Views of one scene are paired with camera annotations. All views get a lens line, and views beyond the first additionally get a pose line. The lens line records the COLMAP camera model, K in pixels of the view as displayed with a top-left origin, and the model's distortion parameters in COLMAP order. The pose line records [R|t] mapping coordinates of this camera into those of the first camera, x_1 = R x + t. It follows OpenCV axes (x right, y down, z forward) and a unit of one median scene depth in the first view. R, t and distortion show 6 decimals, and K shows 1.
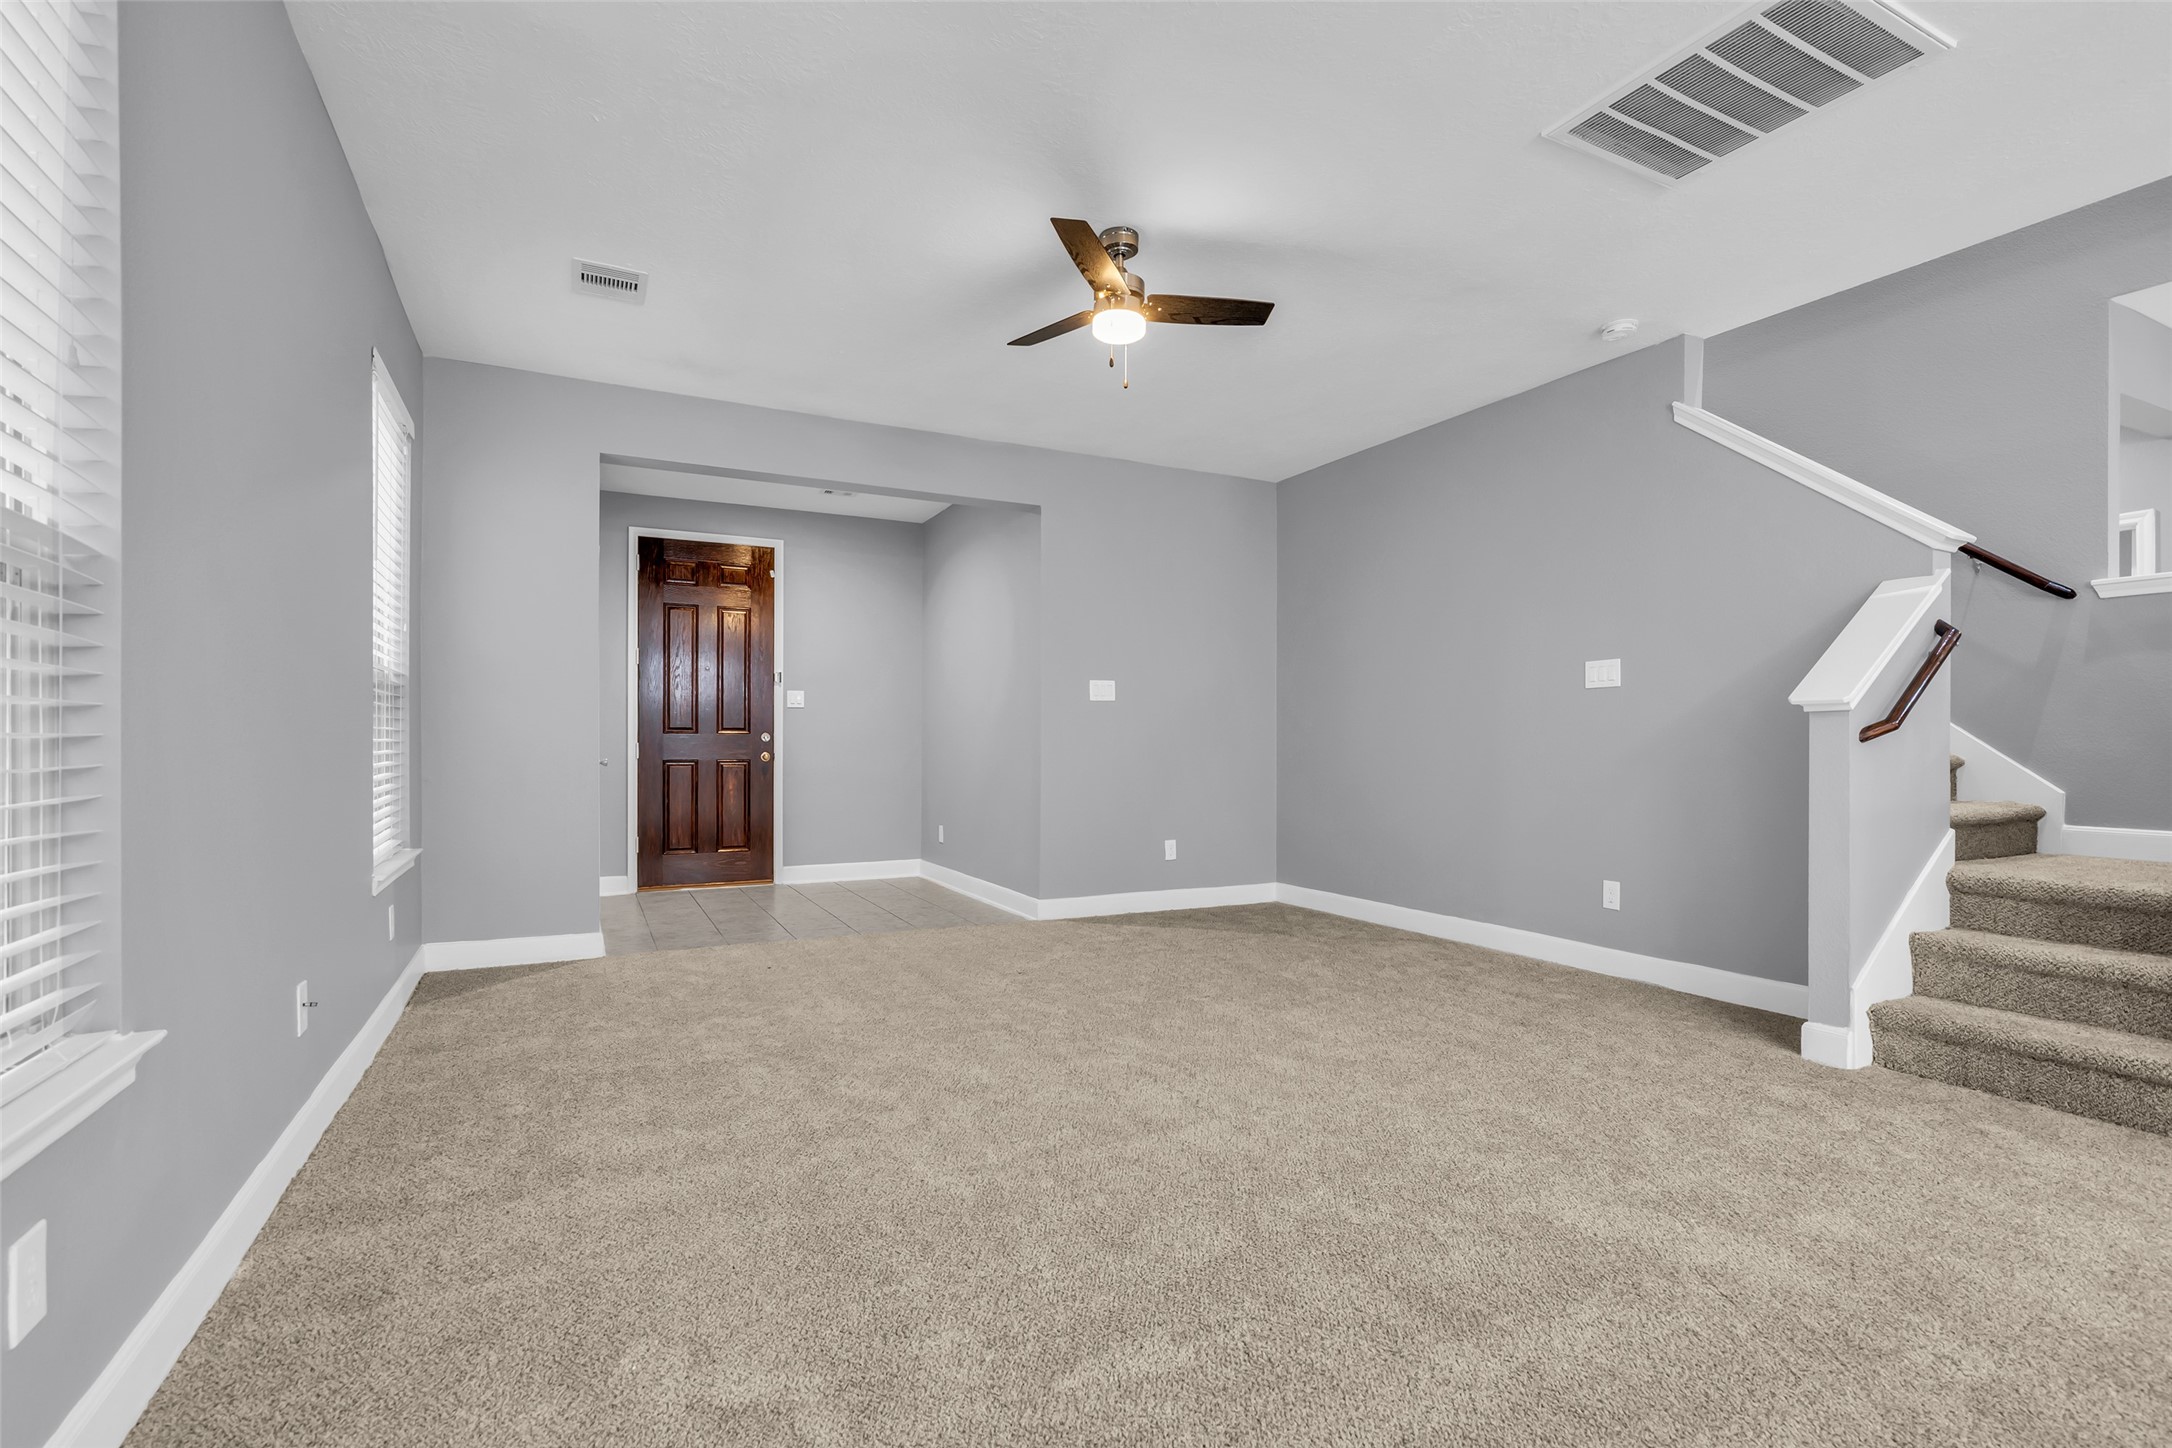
lens RADIAL K [[1001.0, 0, 1077.8], [0, 1001.0, 740.7], [0, 0, 1]] dist [-0.012883, 0.003694]
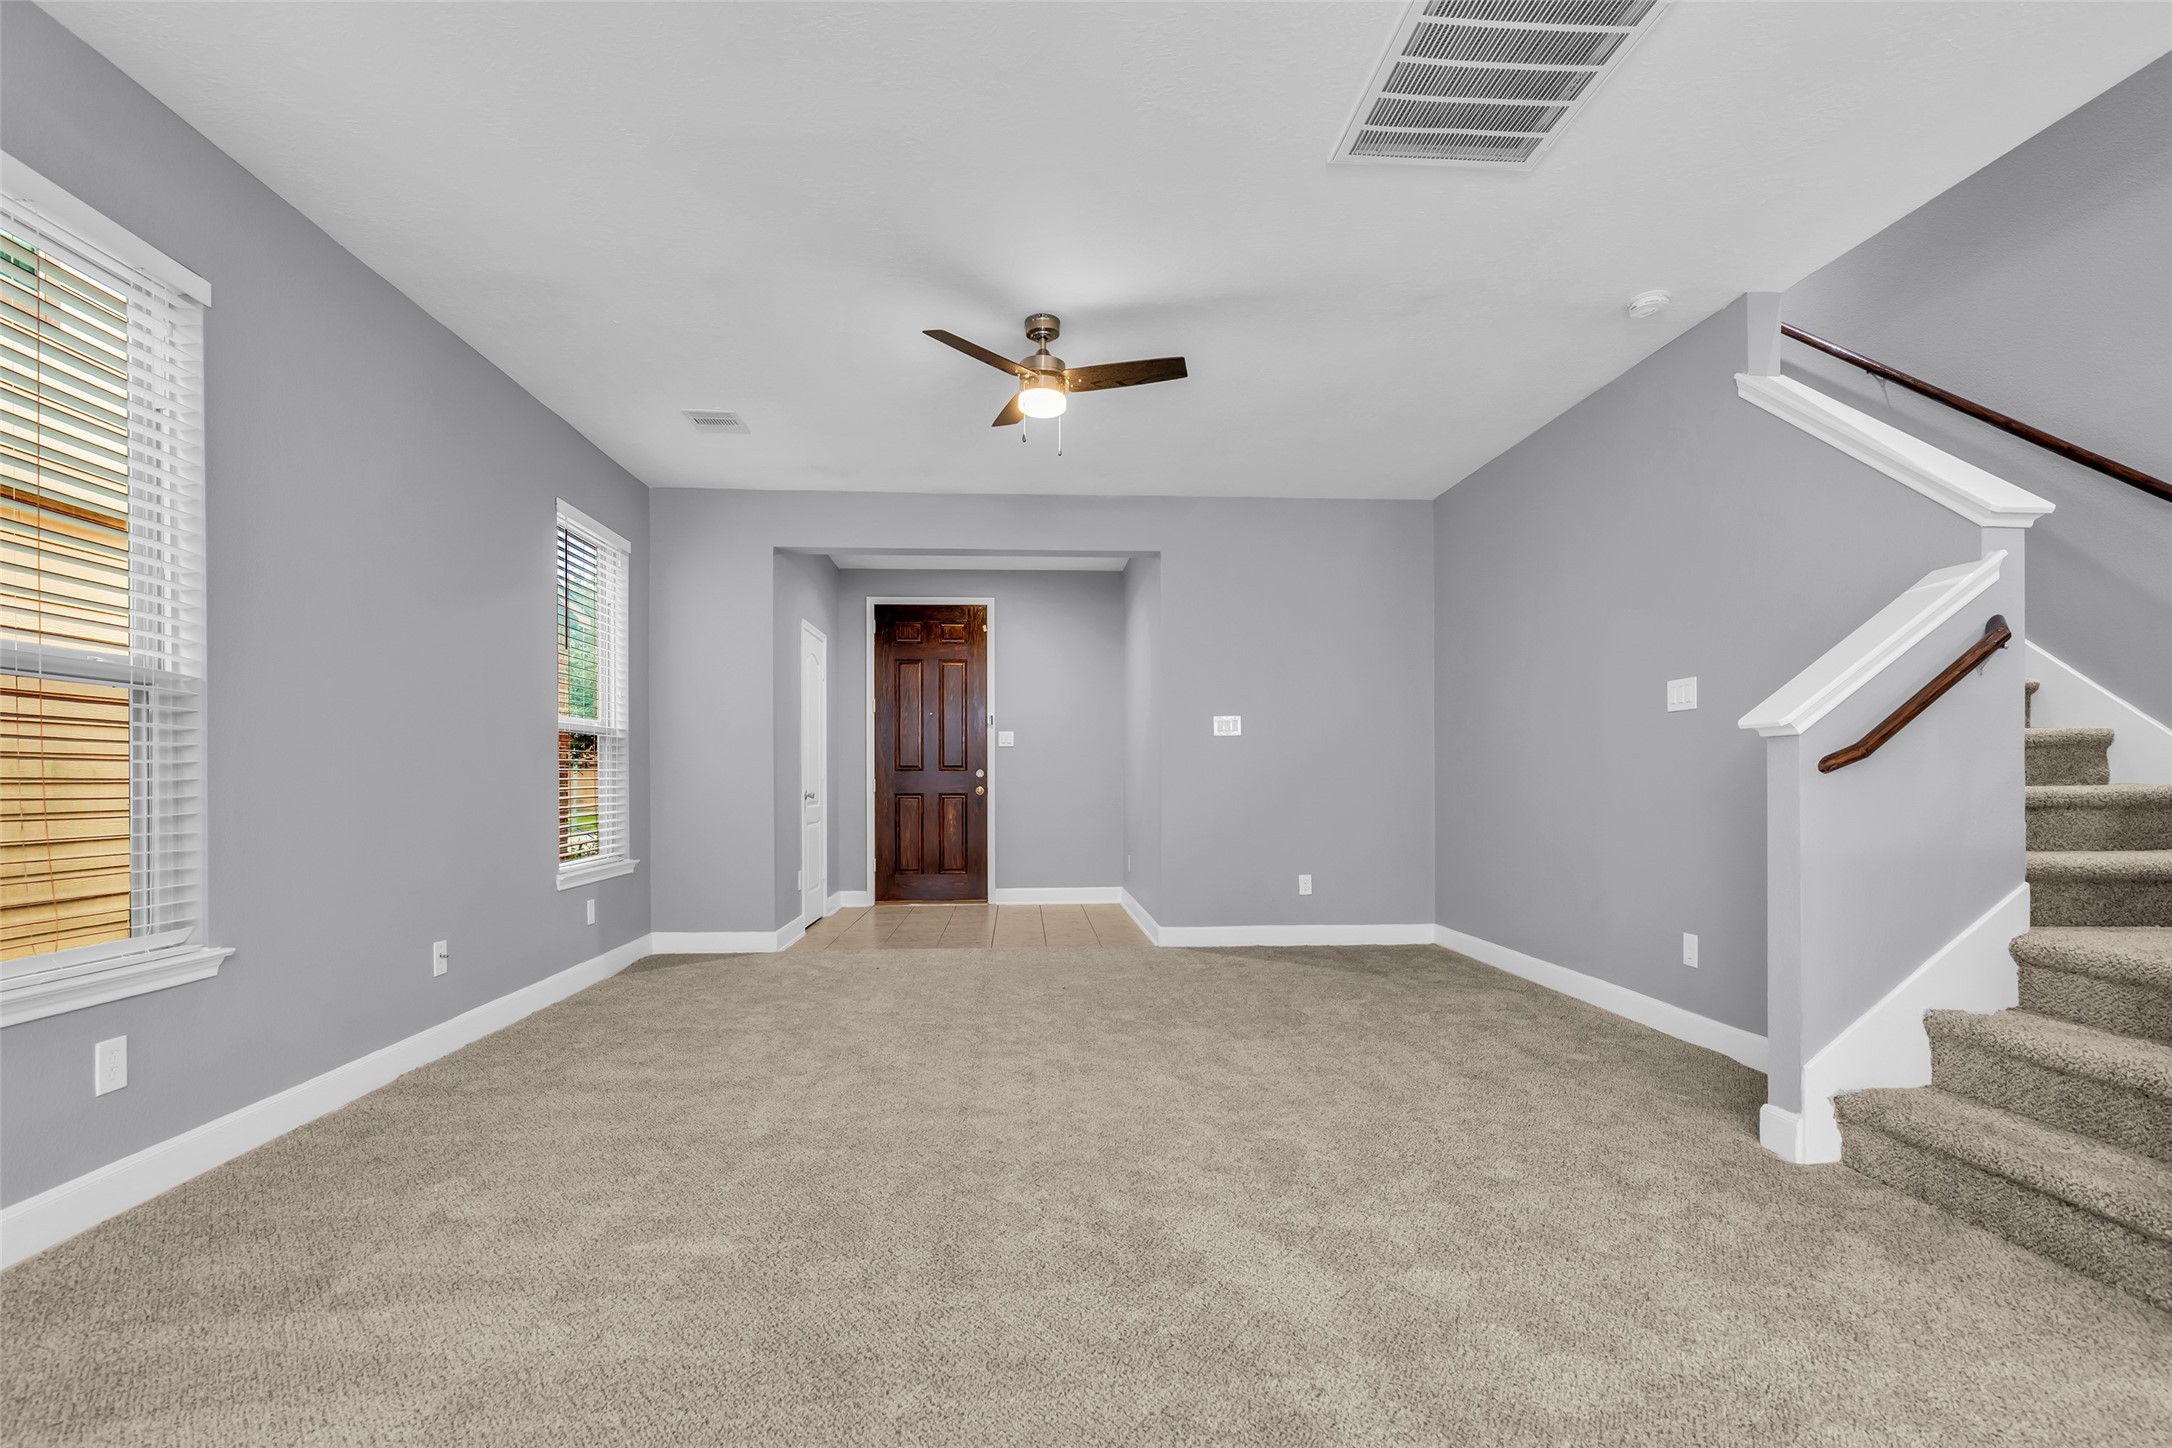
lens RADIAL K [[1008.2, 0, 1065.3], [0, 1008.2, 772.1], [0, 0, 1]] dist [-0.009239, 0.000401]
pose [[0.918901, -0.007770, -0.394413, 0.498307], [0.006946, 0.999970, -0.003517, -0.000420], [0.394428, 0.000492, 0.918927, -0.017433]]
